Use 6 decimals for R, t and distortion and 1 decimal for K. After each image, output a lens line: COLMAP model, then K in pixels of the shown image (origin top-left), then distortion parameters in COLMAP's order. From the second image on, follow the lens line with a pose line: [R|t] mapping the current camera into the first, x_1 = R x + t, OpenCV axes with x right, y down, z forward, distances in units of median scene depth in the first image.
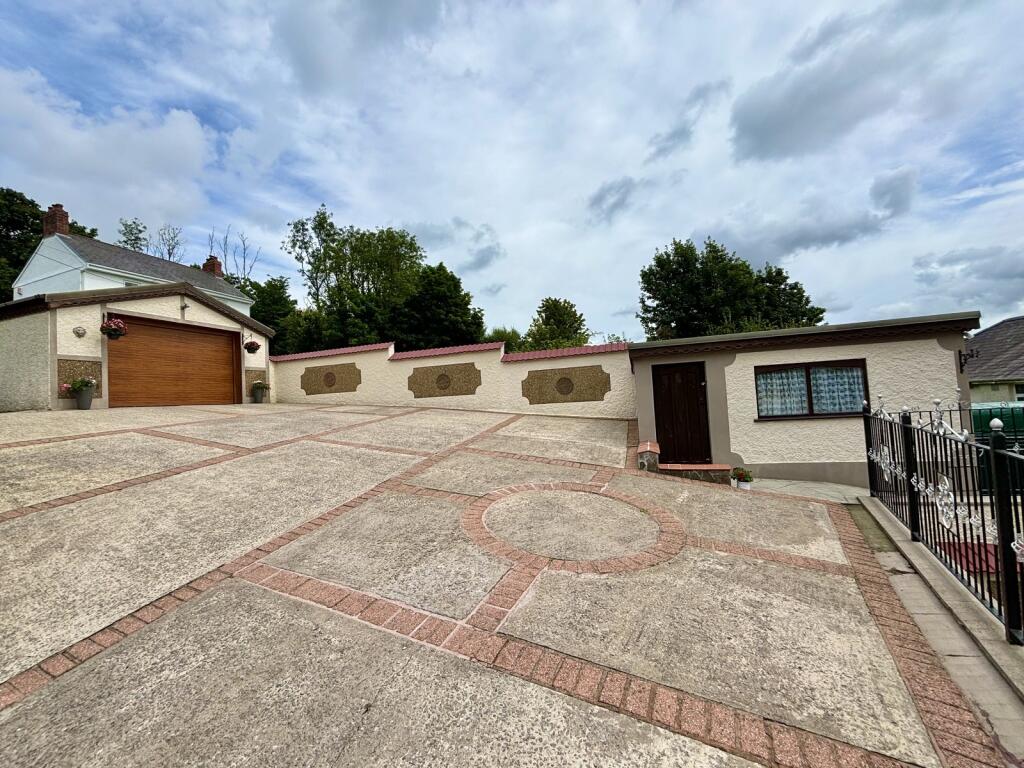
lens RADIAL K [[410.6, 0, 510.1], [0, 410.6, 383.0], [0, 0, 1]] dist [-0.005009, 0.000801]
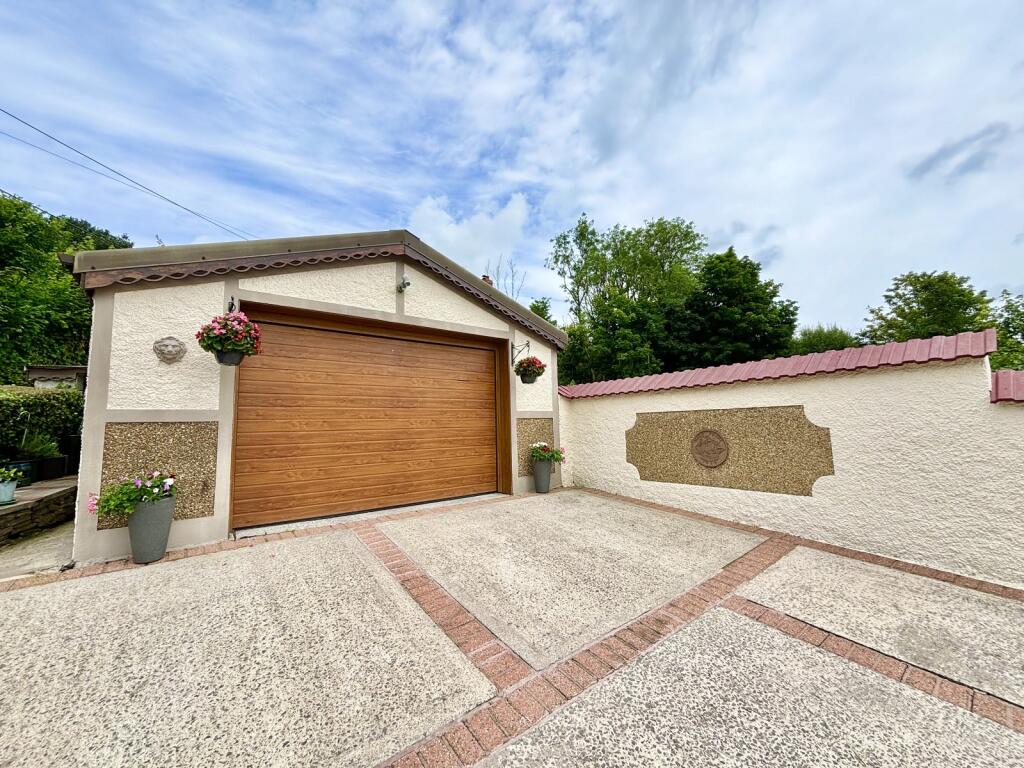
lens RADIAL K [[410.6, 0, 510.1], [0, 410.6, 383.0], [0, 0, 1]] dist [-0.005009, 0.000801]
pose [[0.834696, -0.019968, -0.550349, -0.093315], [-0.000164, 0.999333, -0.036505, -0.013160], [0.550711, 0.030561, 0.834136, 0.142841]]
